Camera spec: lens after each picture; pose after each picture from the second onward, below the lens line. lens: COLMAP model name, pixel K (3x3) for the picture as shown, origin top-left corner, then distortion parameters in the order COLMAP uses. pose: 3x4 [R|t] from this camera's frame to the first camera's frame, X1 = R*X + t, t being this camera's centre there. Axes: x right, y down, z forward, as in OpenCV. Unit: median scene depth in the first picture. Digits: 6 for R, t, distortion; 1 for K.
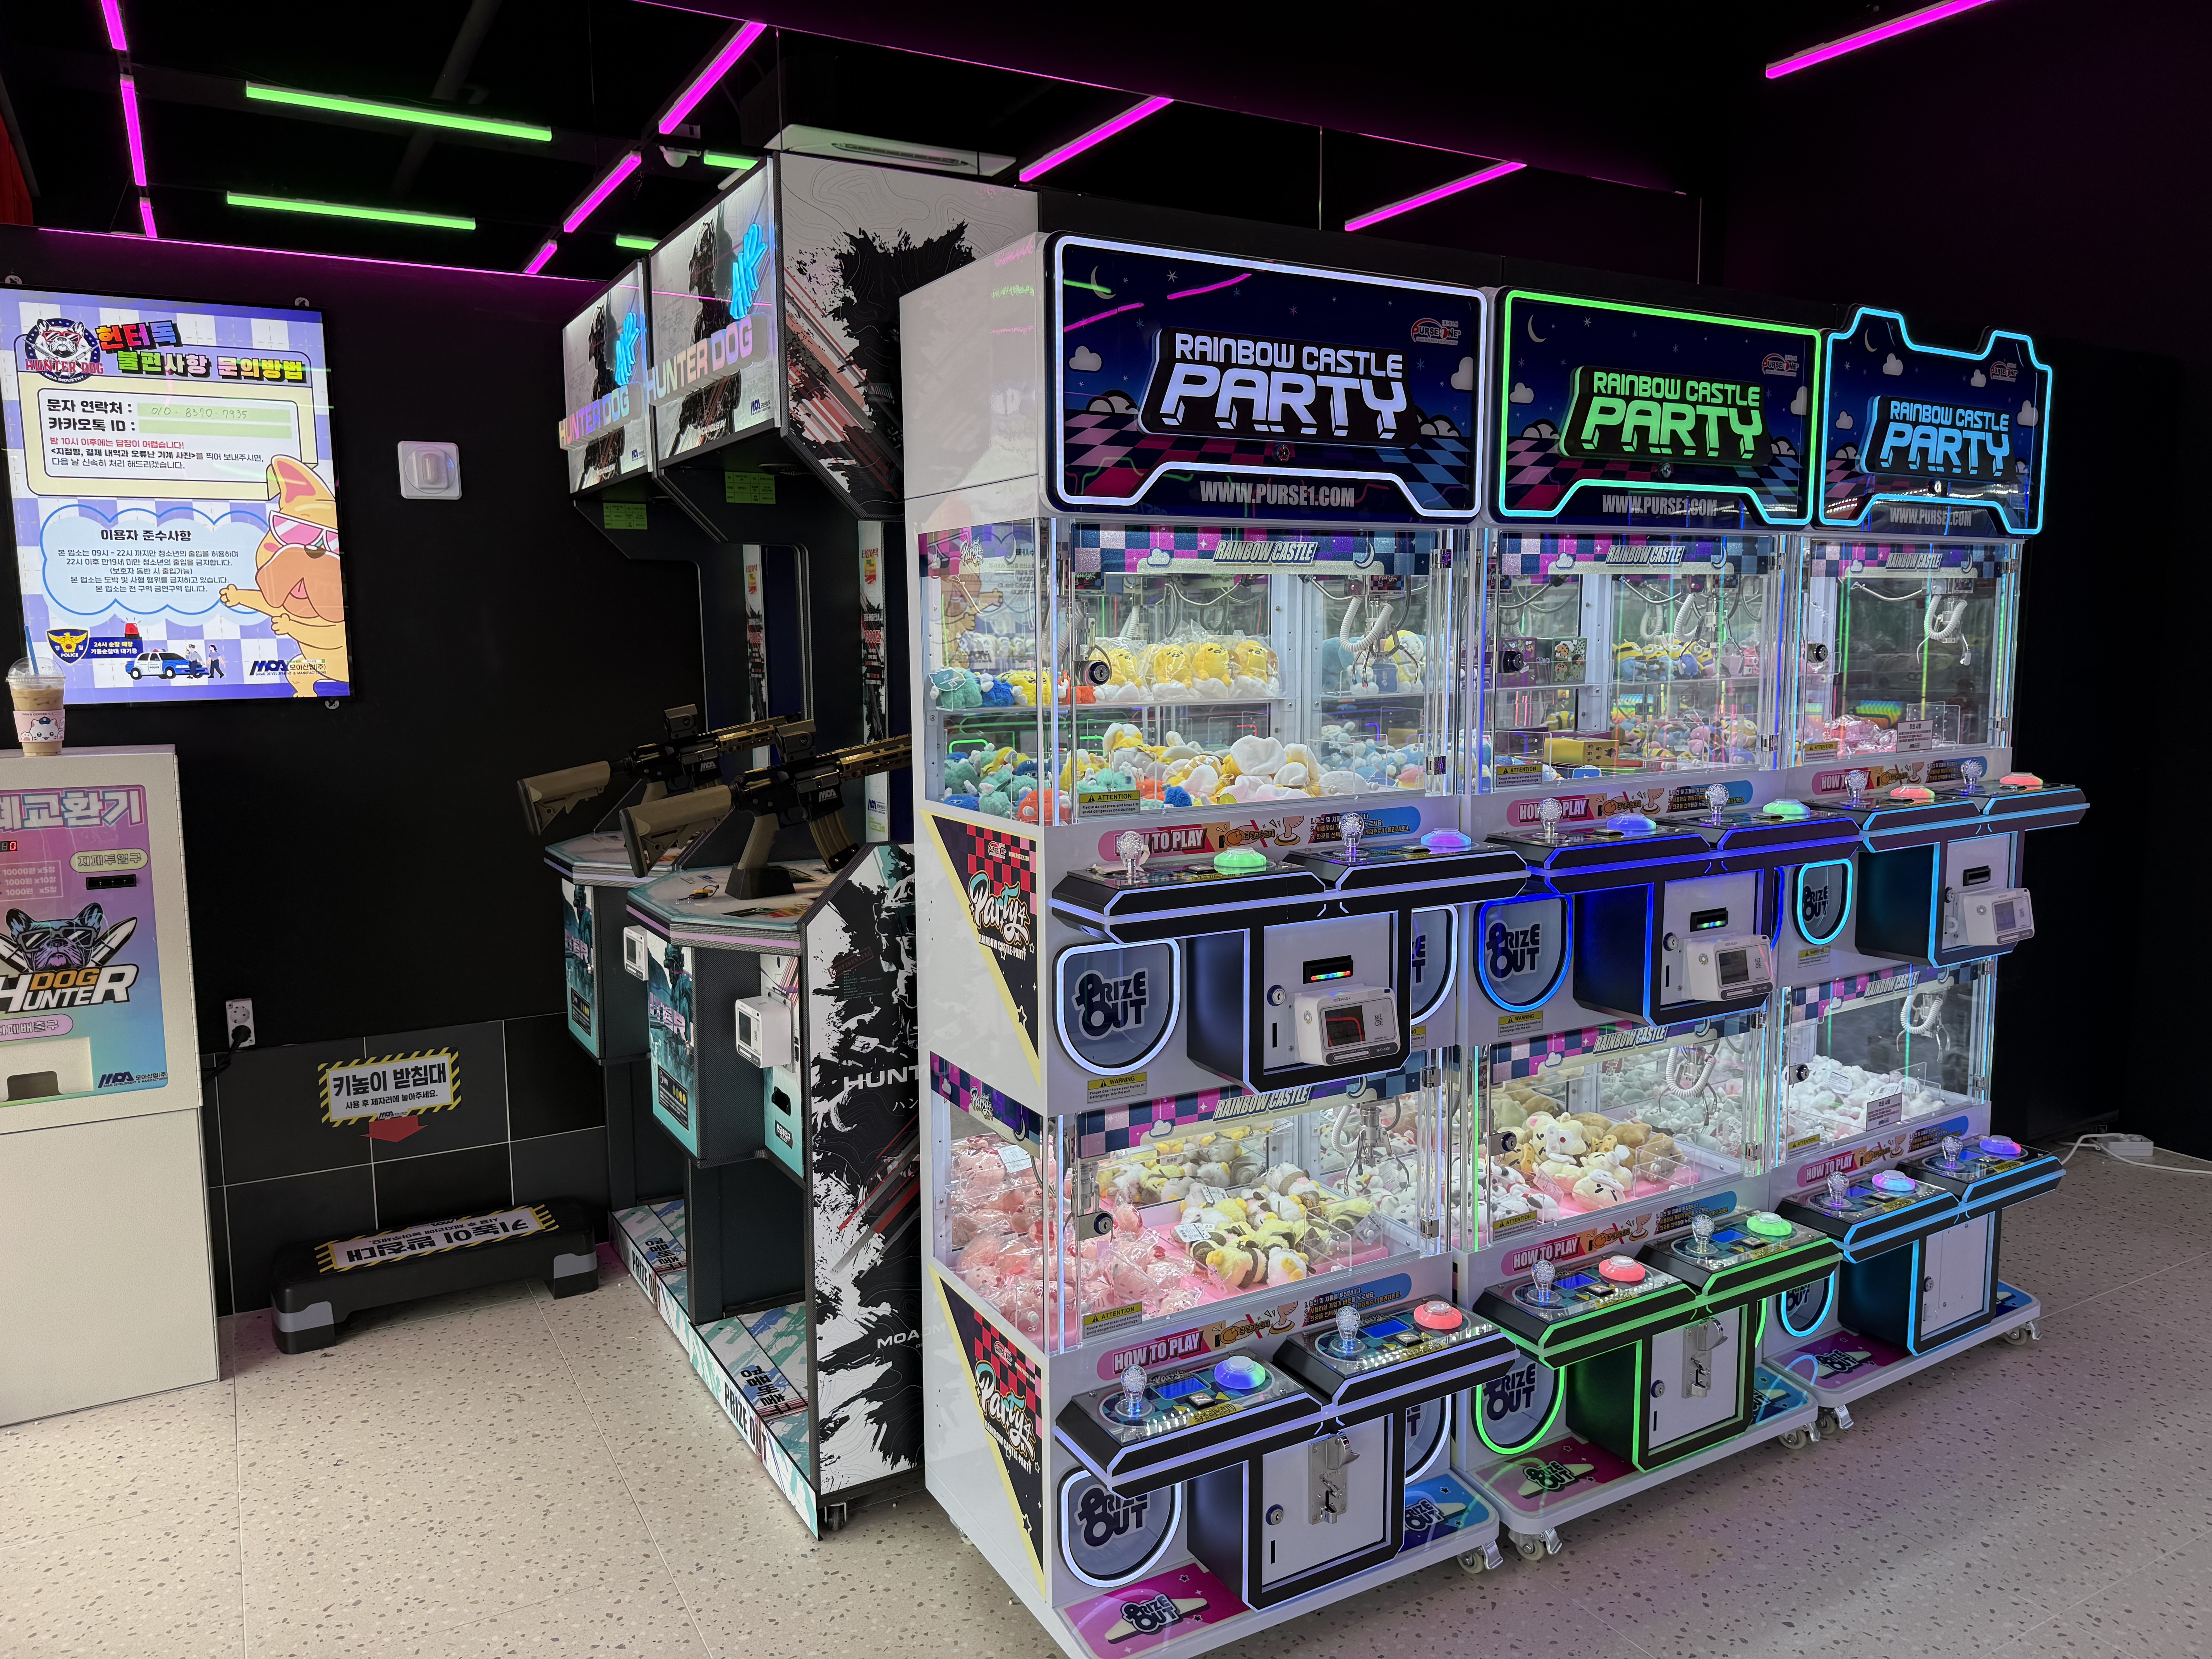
lens RADIAL K [[1570.5, 0, 1087.7], [0, 1570.5, 823.4], [0, 0, 1]] dist [0.039920, -0.049105]
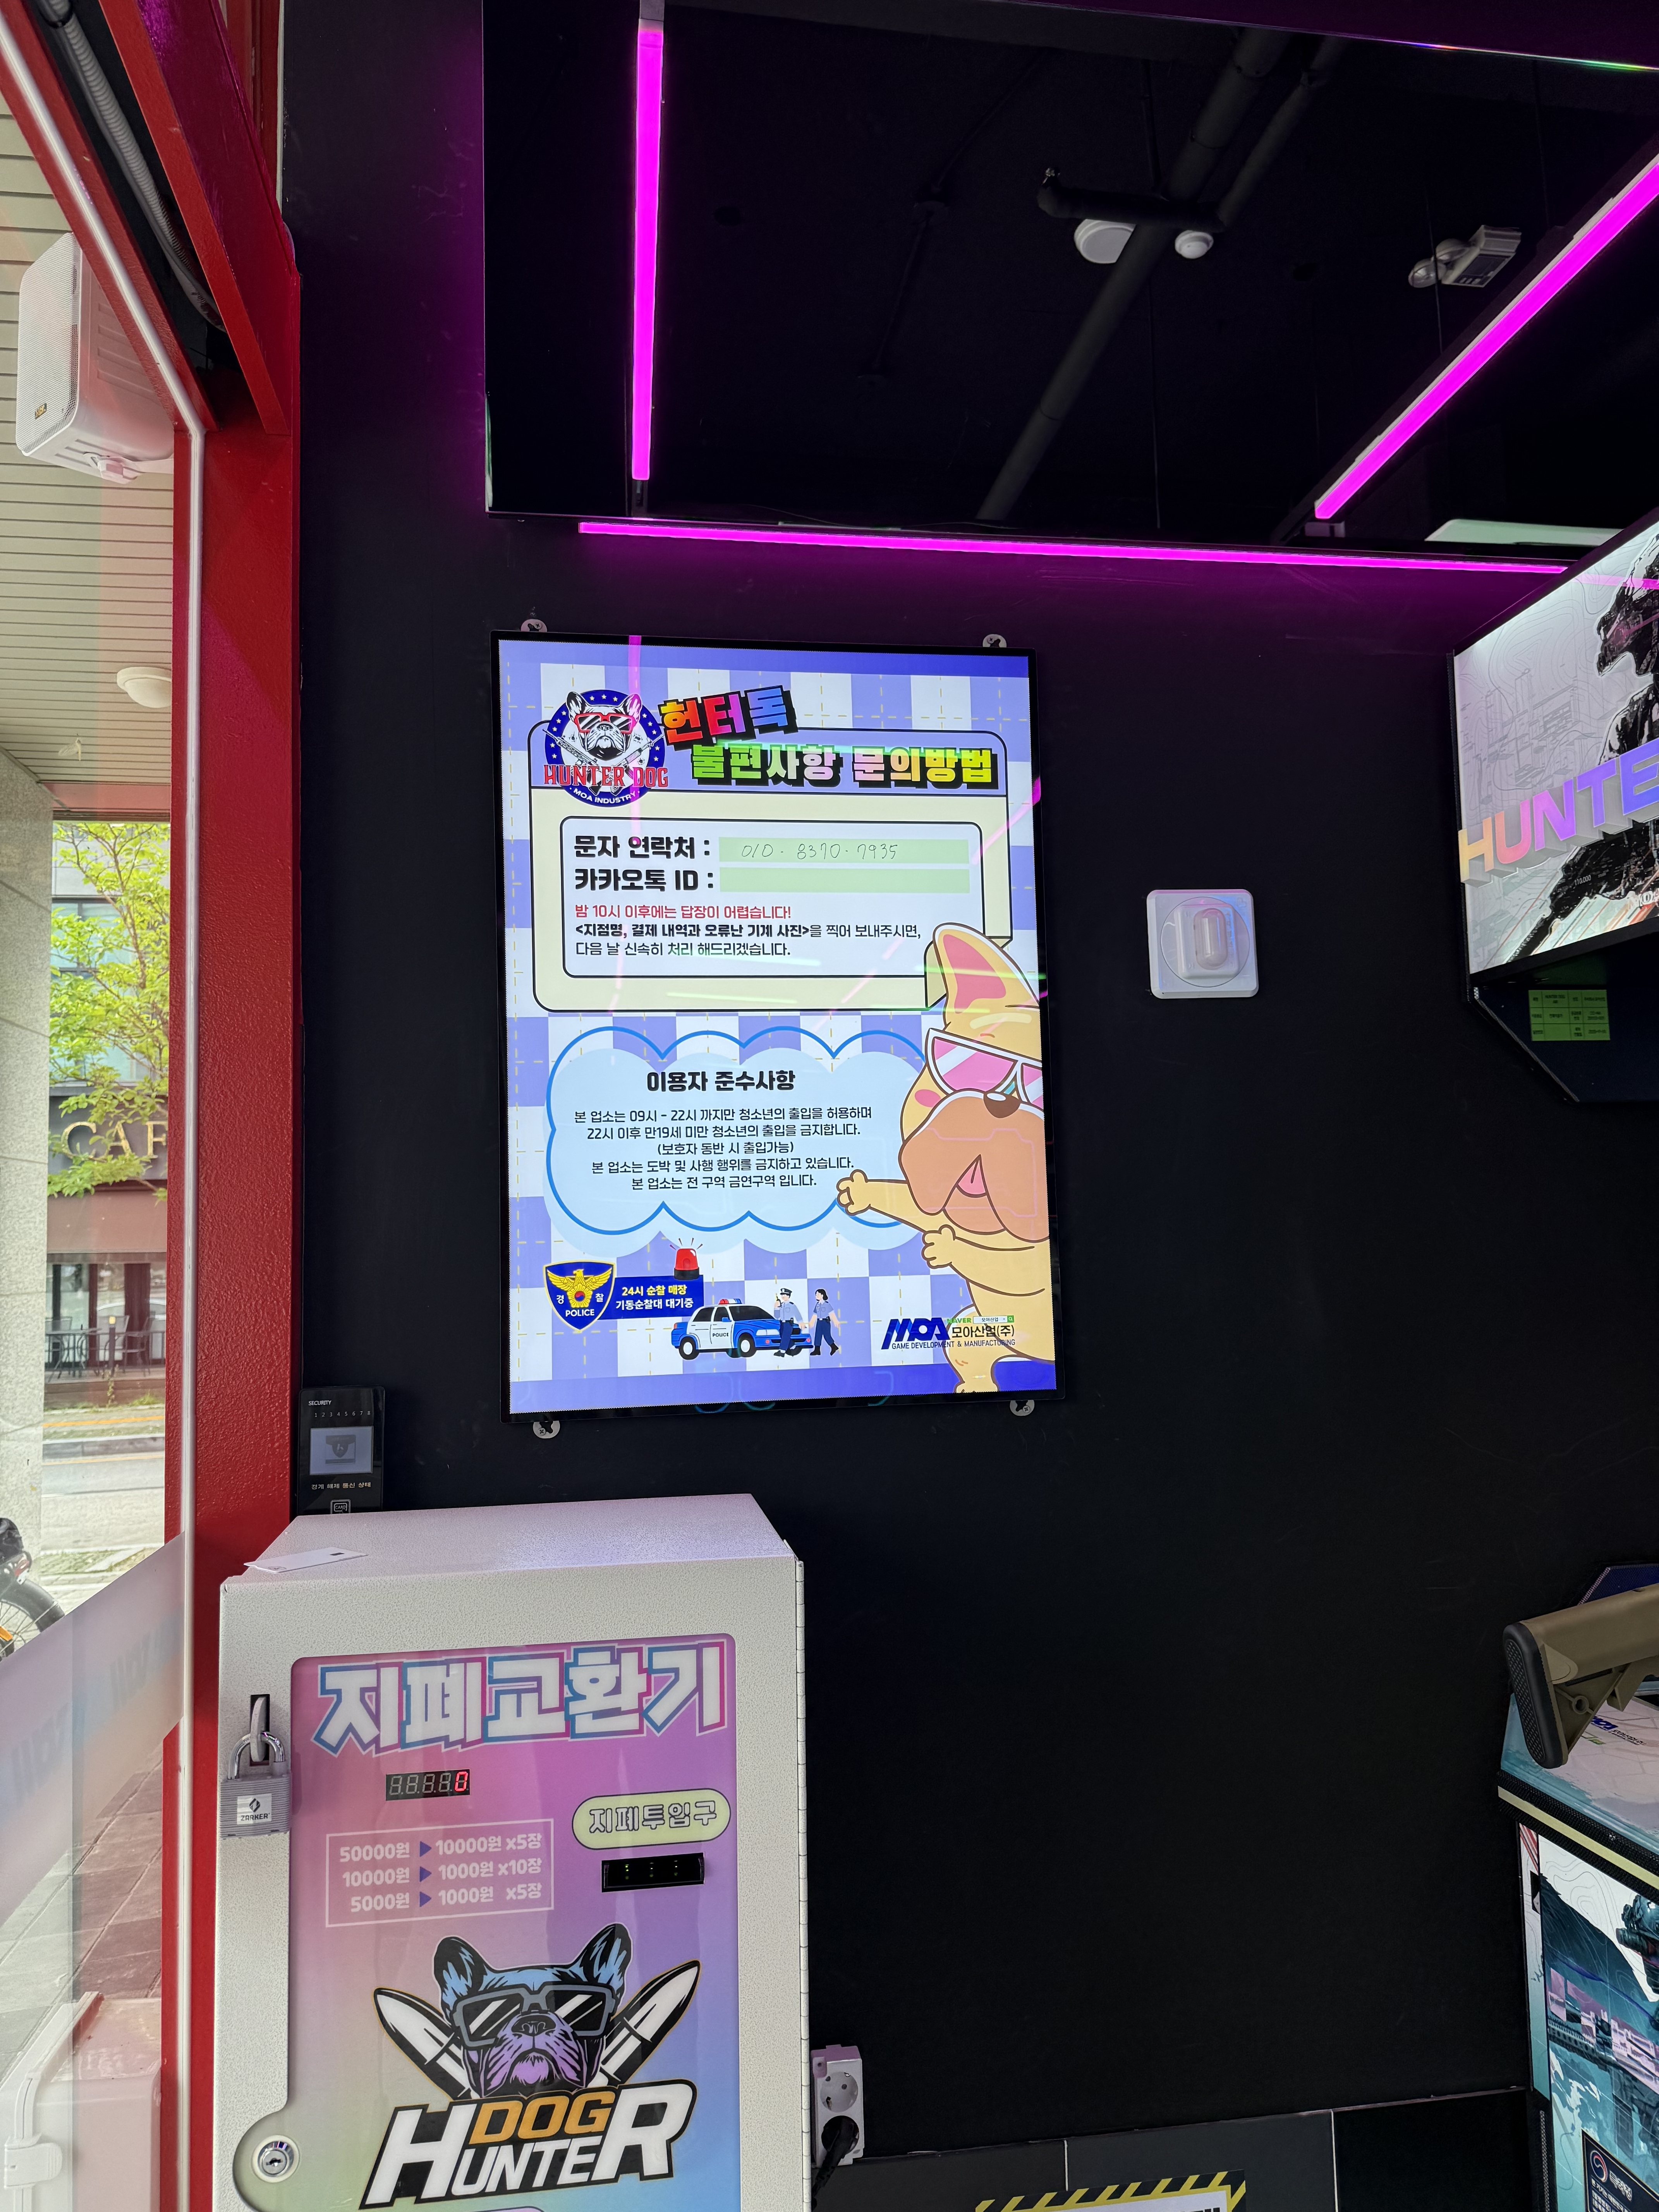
lens RADIAL K [[1570.5, 0, 788.2], [0, 1570.5, 1118.2], [0, 0, 1]] dist [0.039920, -0.049105]
pose [[0.924055, -0.039308, -0.380232, -0.394052], [-0.034842, 0.981897, -0.186183, -0.077570], [0.380667, 0.185291, 0.905958, 0.565223]]
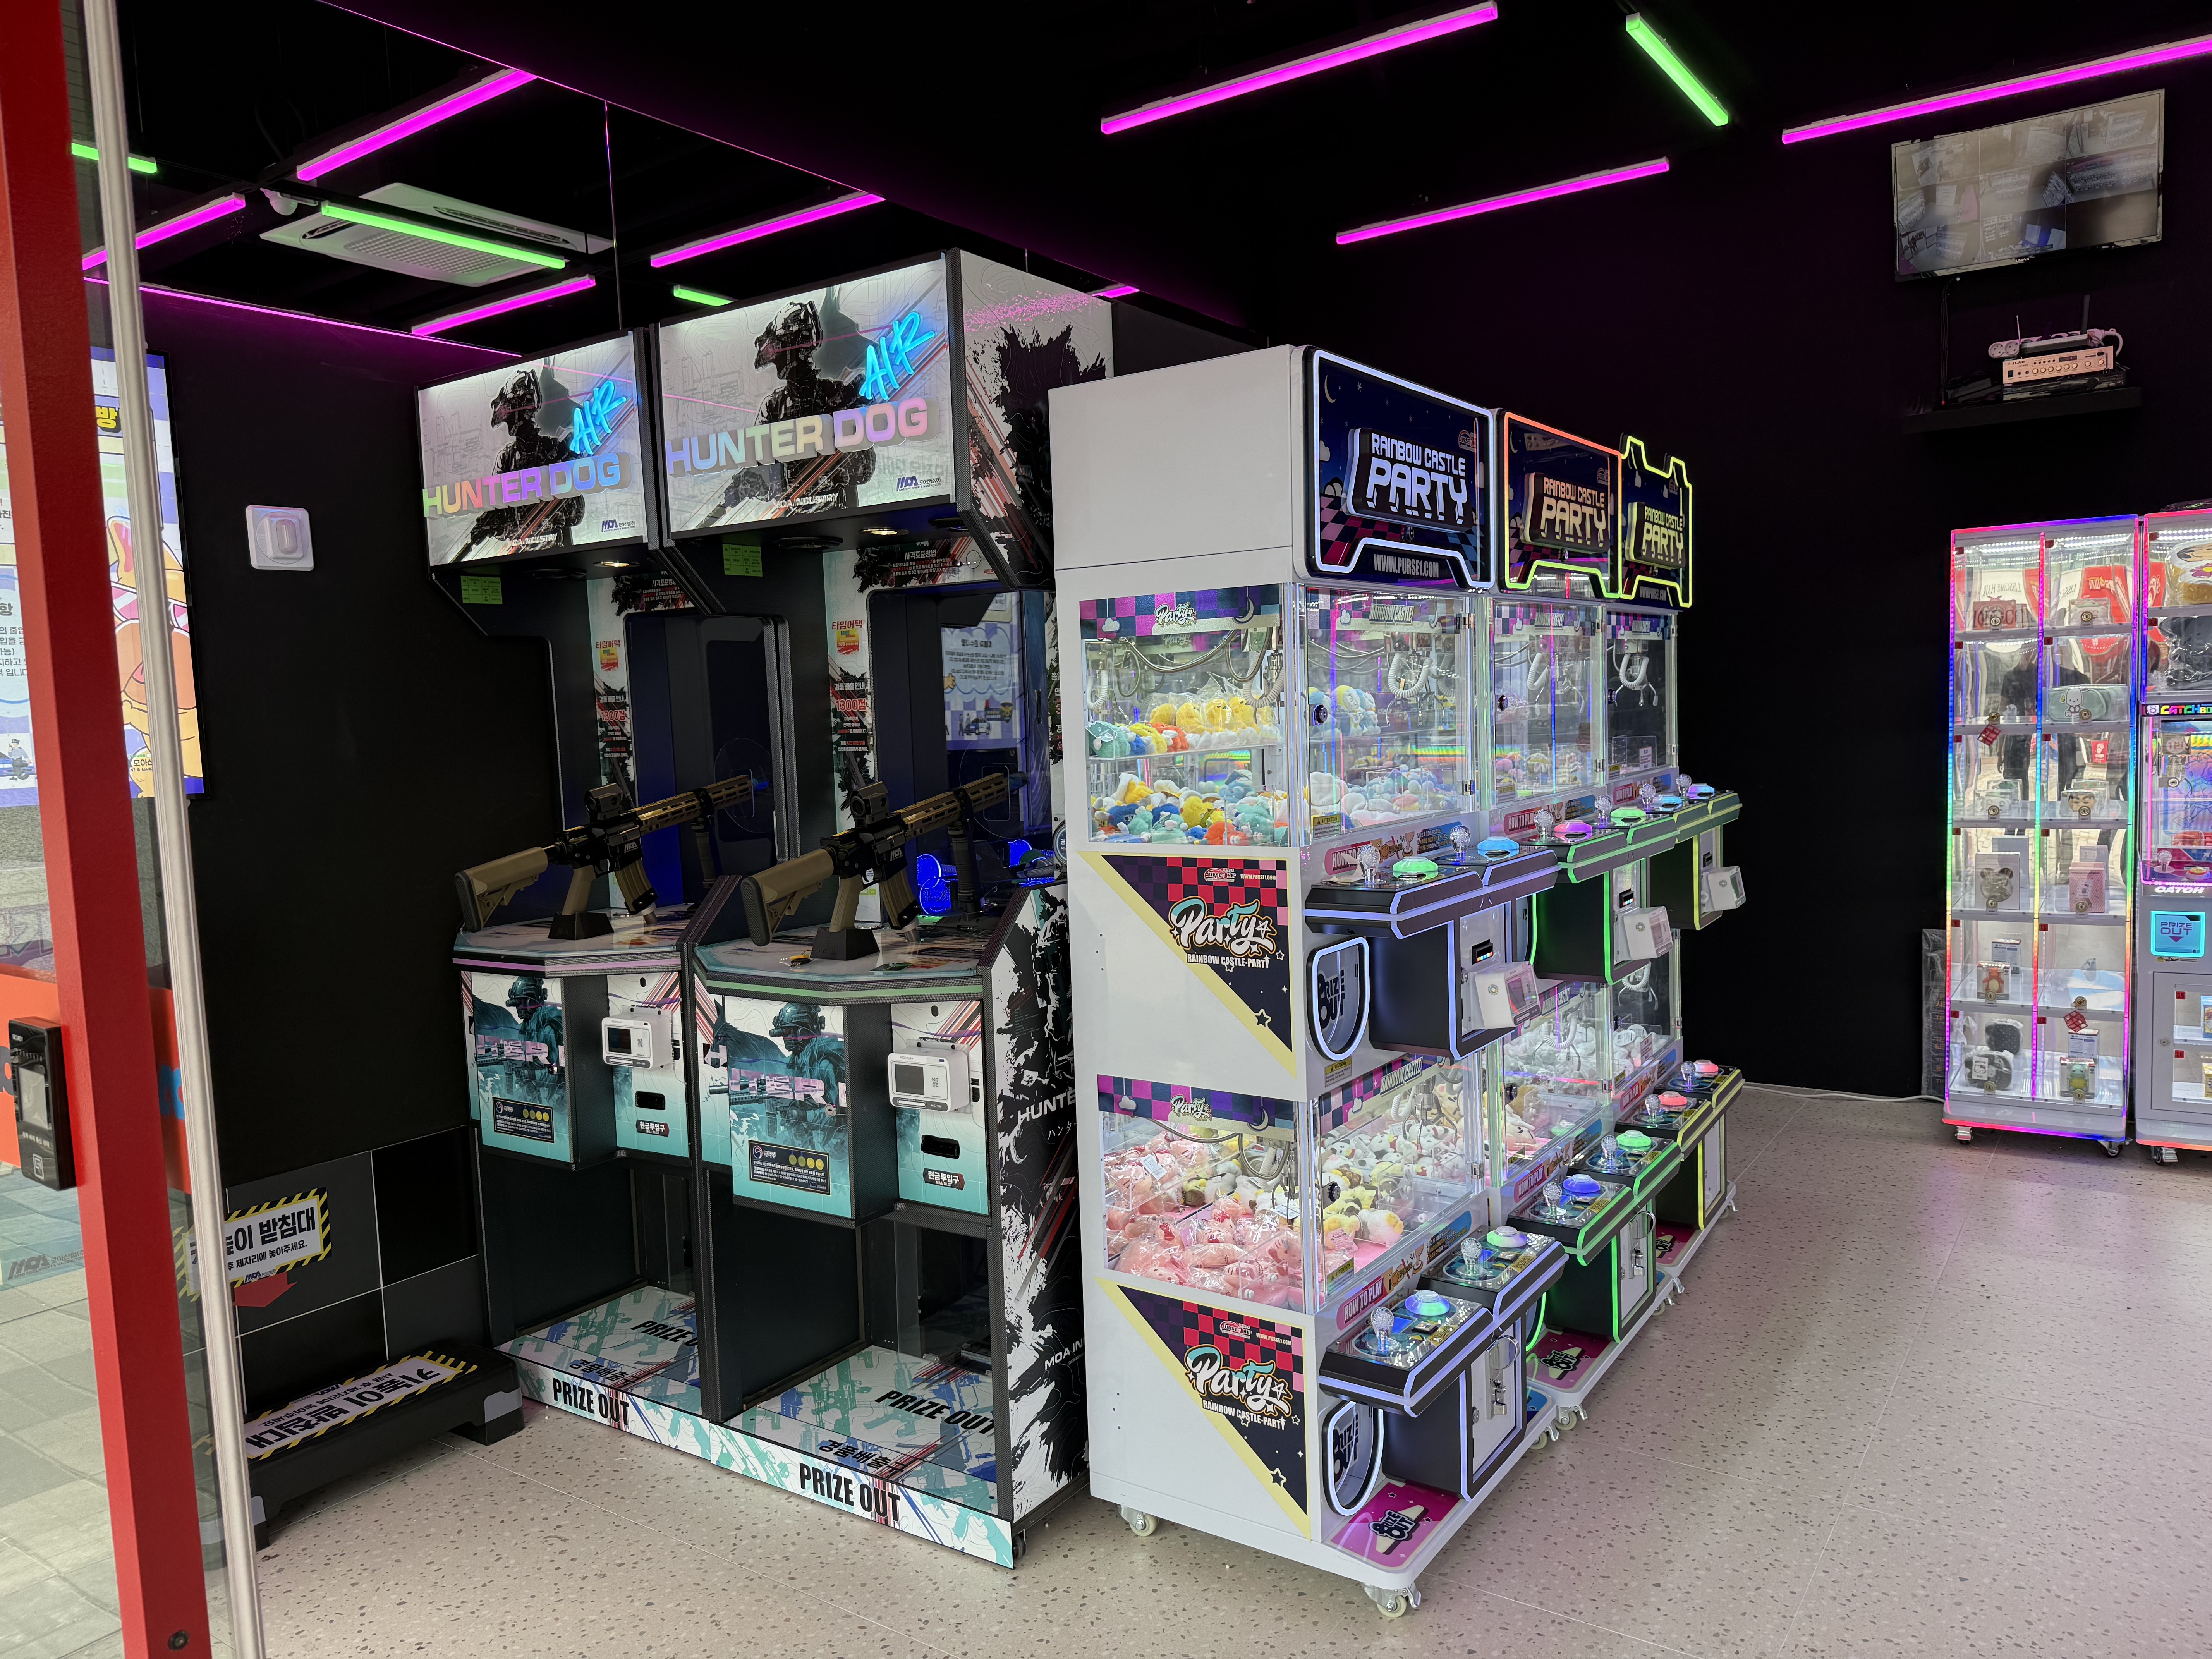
lens RADIAL K [[1570.5, 0, 1116.3], [0, 1570.5, 817.6], [0, 0, 1]] dist [0.039920, -0.049105]
pose [[0.903691, -0.056983, 0.424377, -0.425815], [0.082527, 0.995702, -0.042041, 0.012034], [-0.420157, 0.073015, 0.904509, 0.003075]]
